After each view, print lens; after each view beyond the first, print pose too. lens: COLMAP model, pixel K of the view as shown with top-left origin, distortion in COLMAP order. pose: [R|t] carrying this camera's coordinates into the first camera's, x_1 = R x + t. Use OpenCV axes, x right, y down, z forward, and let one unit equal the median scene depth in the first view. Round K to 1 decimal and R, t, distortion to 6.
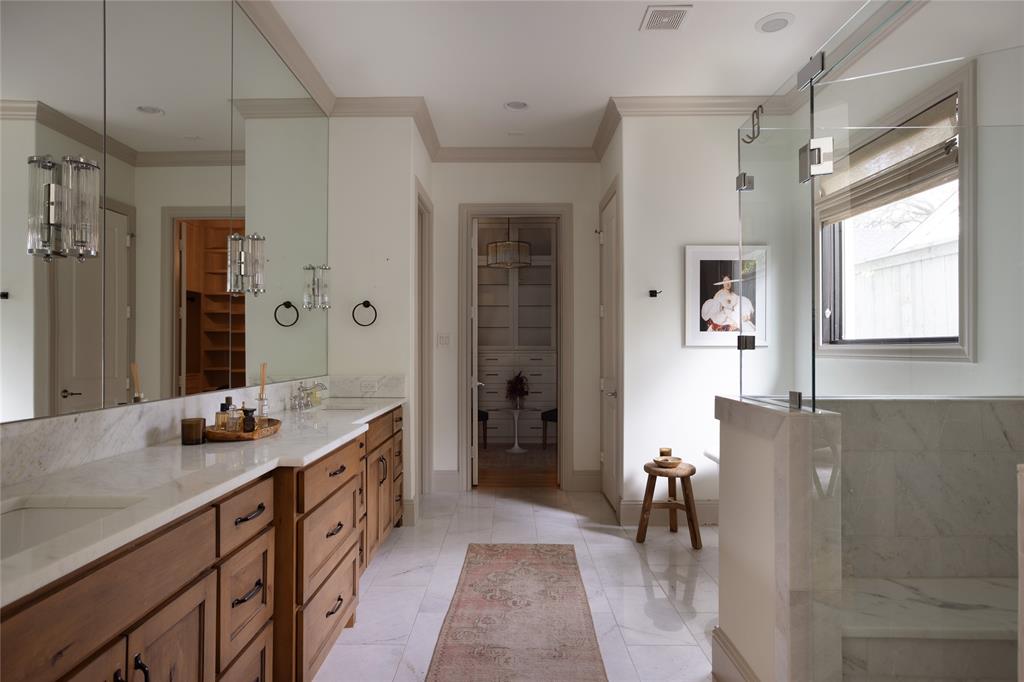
lens RADIAL K [[557.2, 0, 512.0], [0, 557.2, 341.0], [0, 0, 1]] dist [-0.033217, -0.000043]
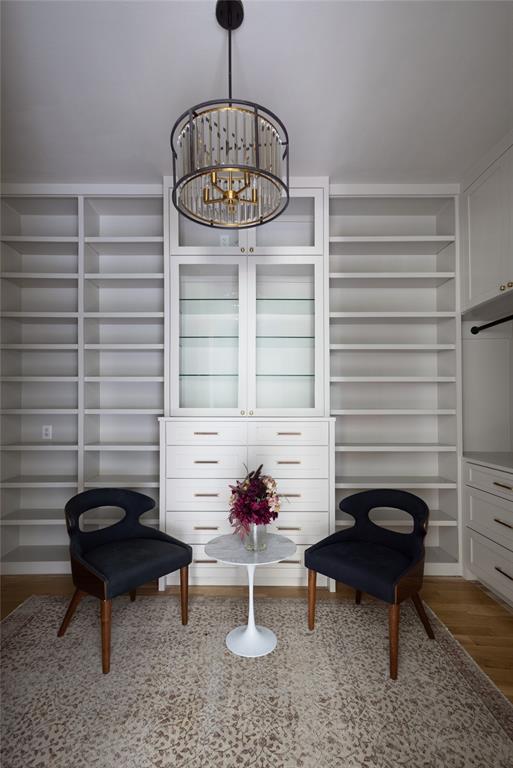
lens RADIAL K [[749.7, 0, 256.5], [0, 749.7, 384.0], [0, 0, 1]] dist [-0.000085, -0.000087]
pose [[0.999936, -0.001986, 0.011175, 0.005004], [0.002256, 0.999704, -0.024244, 0.002930], [-0.011124, 0.024268, 0.999644, 0.345128]]
